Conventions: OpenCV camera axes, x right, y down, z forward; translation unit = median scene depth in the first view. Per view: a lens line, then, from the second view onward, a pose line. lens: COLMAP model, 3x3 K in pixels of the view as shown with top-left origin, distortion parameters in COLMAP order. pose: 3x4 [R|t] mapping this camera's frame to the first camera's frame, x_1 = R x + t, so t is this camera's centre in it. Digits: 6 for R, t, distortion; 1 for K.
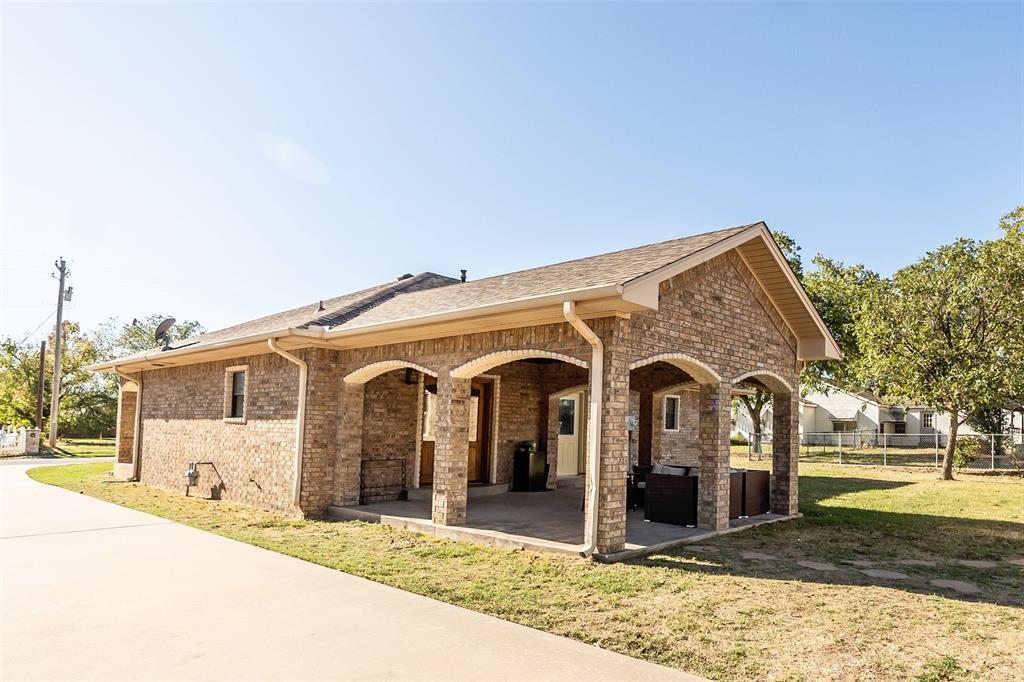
lens RADIAL K [[584.1, 0, 642.2], [0, 584.1, 398.9], [0, 0, 1]] dist [-0.020180, 0.002418]
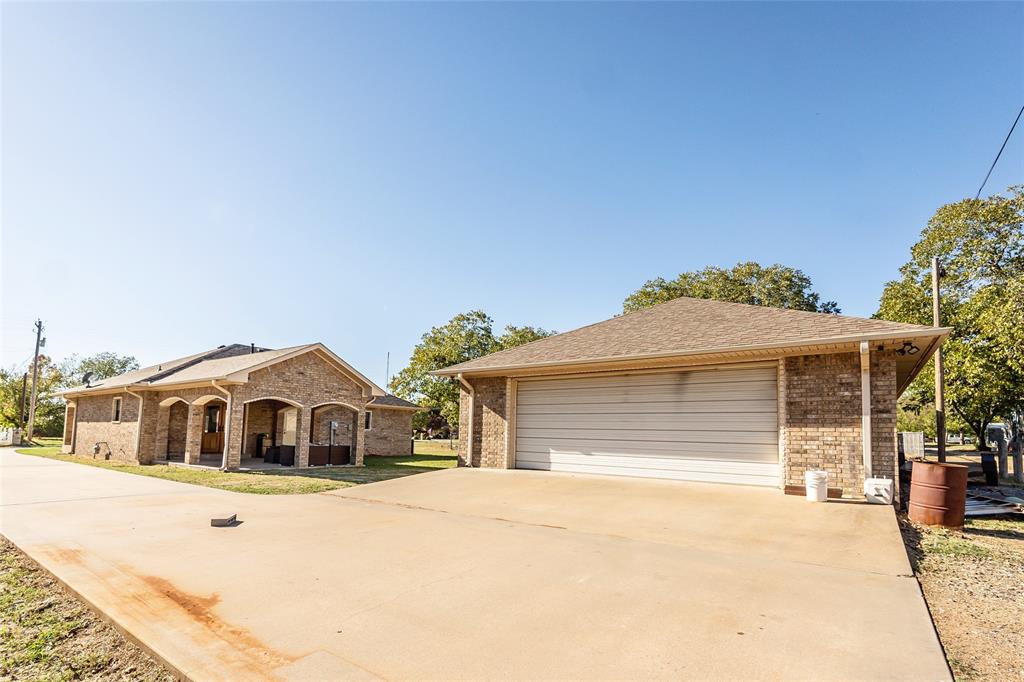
lens RADIAL K [[466.7, 0, 511.1], [0, 466.7, 397.1], [0, 0, 1]] dist [-0.015619, -0.000257]
pose [[0.999951, 0.004395, 0.008920, 0.543619], [-0.004143, 0.999597, -0.028085, -0.010224], [-0.009039, 0.028047, 0.999566, -0.528150]]
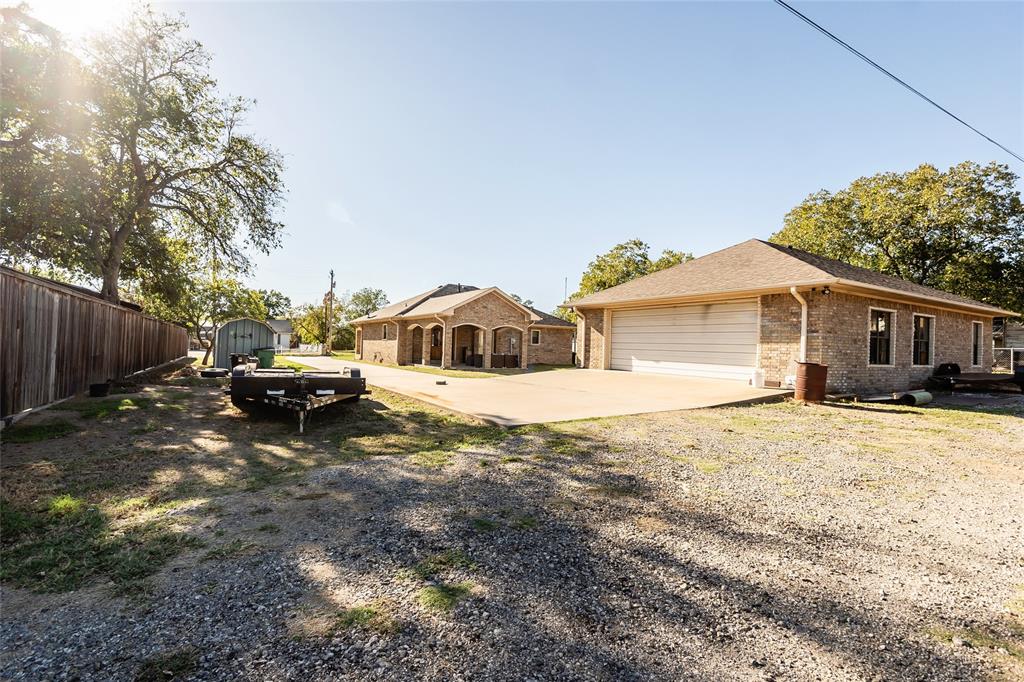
lens RADIAL K [[482.3, 0, 512.0], [0, 482.3, 341.0], [0, 0, 1]] dist [0.002651, 0.000235]
pose [[0.916837, 0.002047, -0.399256, 0.837020], [0.011375, 0.999447, 0.031244, -0.026370], [0.399099, -0.033187, 0.916307, -0.978594]]
